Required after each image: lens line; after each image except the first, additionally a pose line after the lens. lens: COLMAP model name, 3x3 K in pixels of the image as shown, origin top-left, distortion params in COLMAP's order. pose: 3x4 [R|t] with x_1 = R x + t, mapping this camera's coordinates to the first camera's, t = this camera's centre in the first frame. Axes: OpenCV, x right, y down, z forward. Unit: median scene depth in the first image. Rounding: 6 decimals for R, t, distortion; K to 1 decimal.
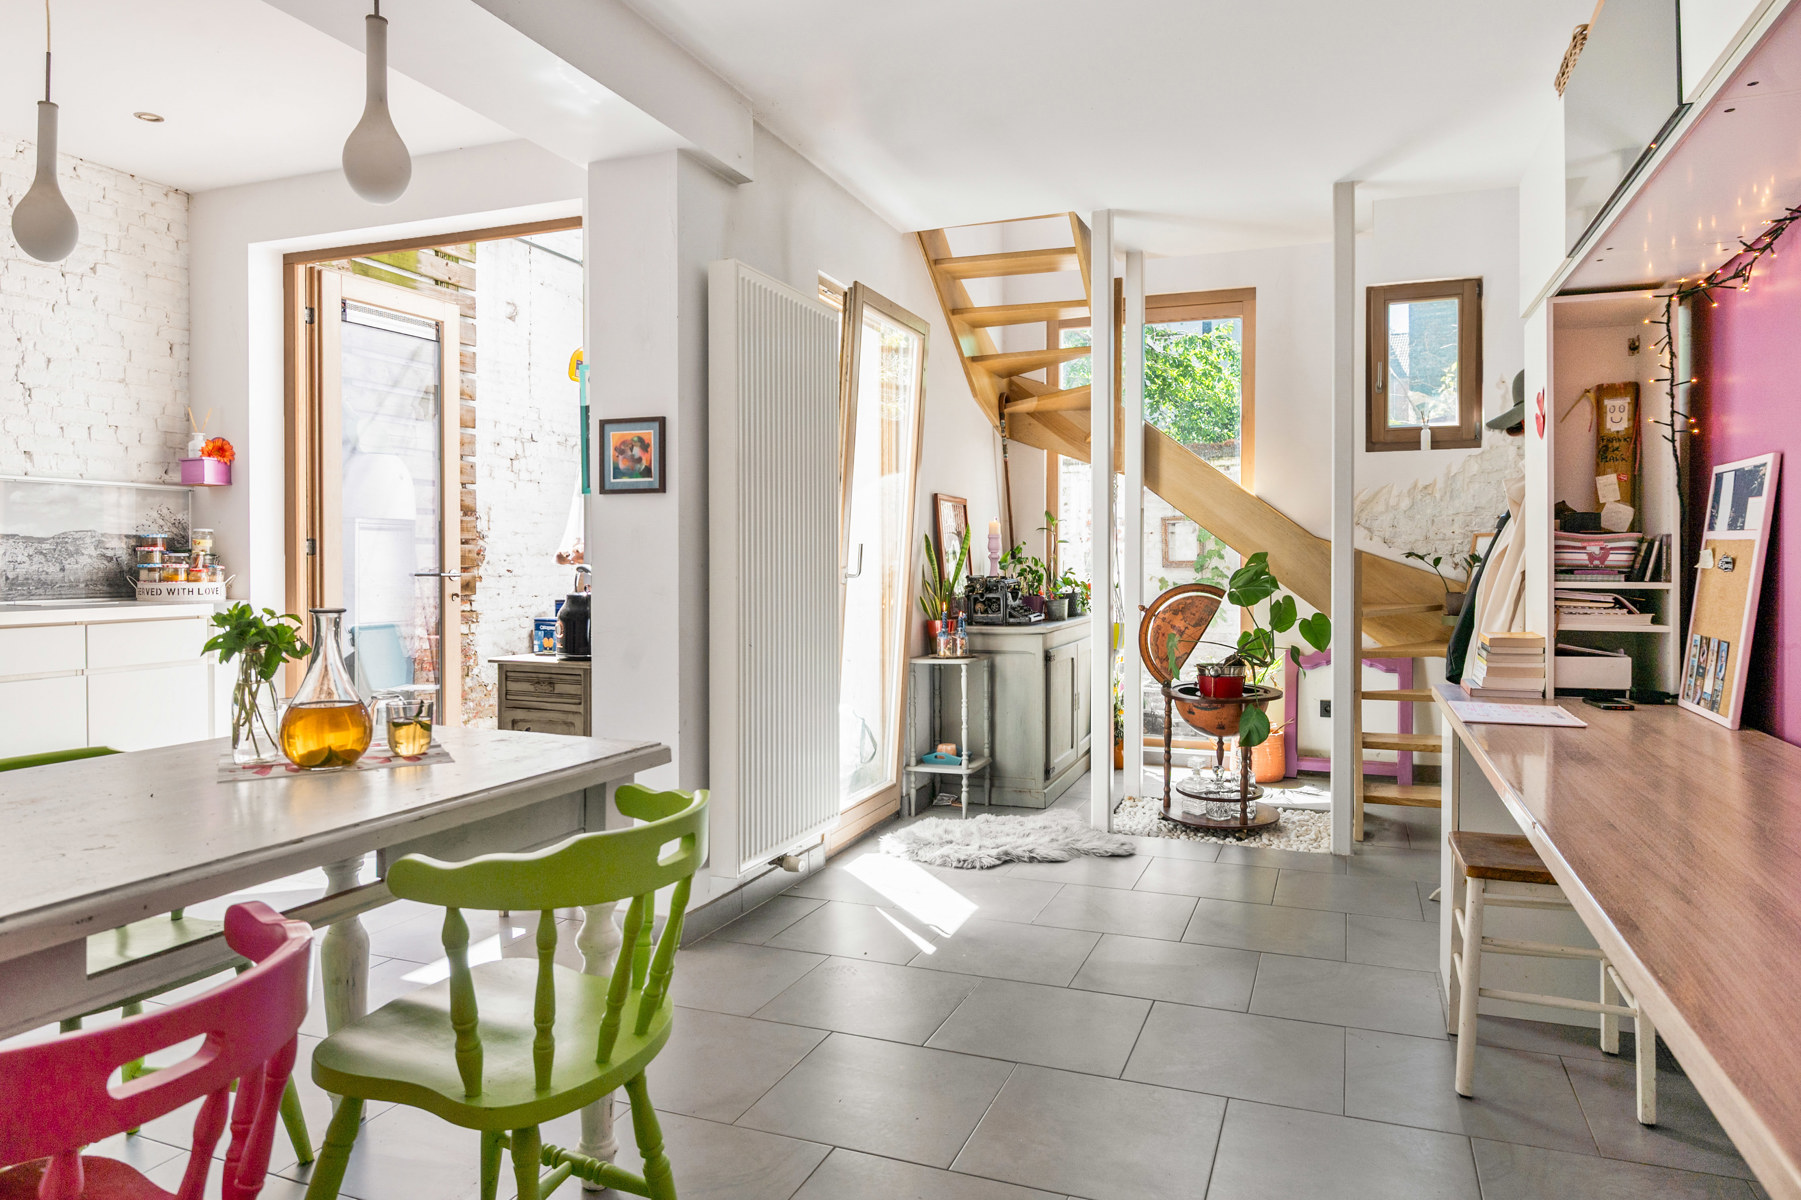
lens RADIAL K [[1158.1, 0, 899.9], [0, 1158.1, 525.3], [0, 0, 1]] dist [-0.003189, -0.001413]
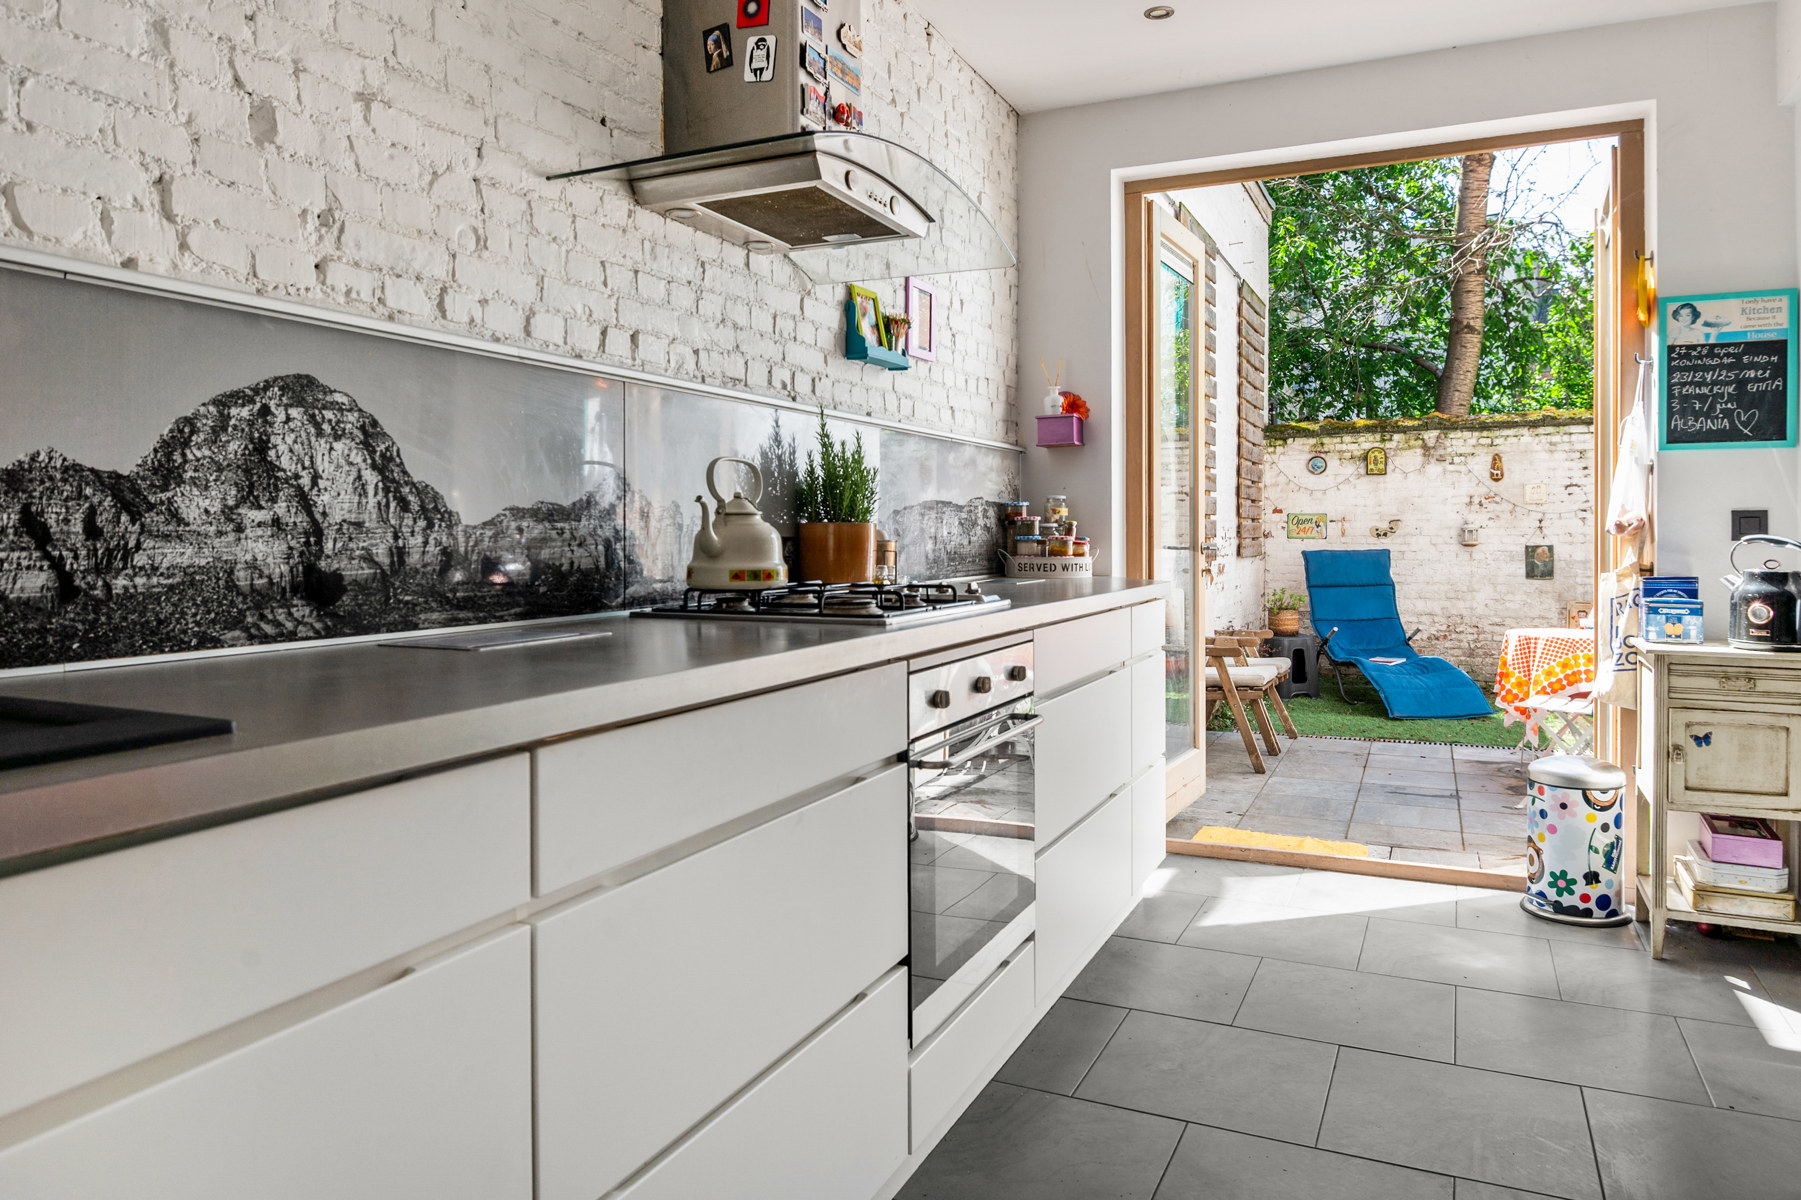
lens RADIAL K [[1158.1, 0, 899.9], [0, 1158.1, 525.3], [0, 0, 1]] dist [-0.003189, -0.001413]
pose [[0.997256, 0.000162, -0.074029, -0.689708], [0.000749, 0.999924, 0.012280, 0.014845], [0.074025, -0.012302, 0.997180, 0.121795]]
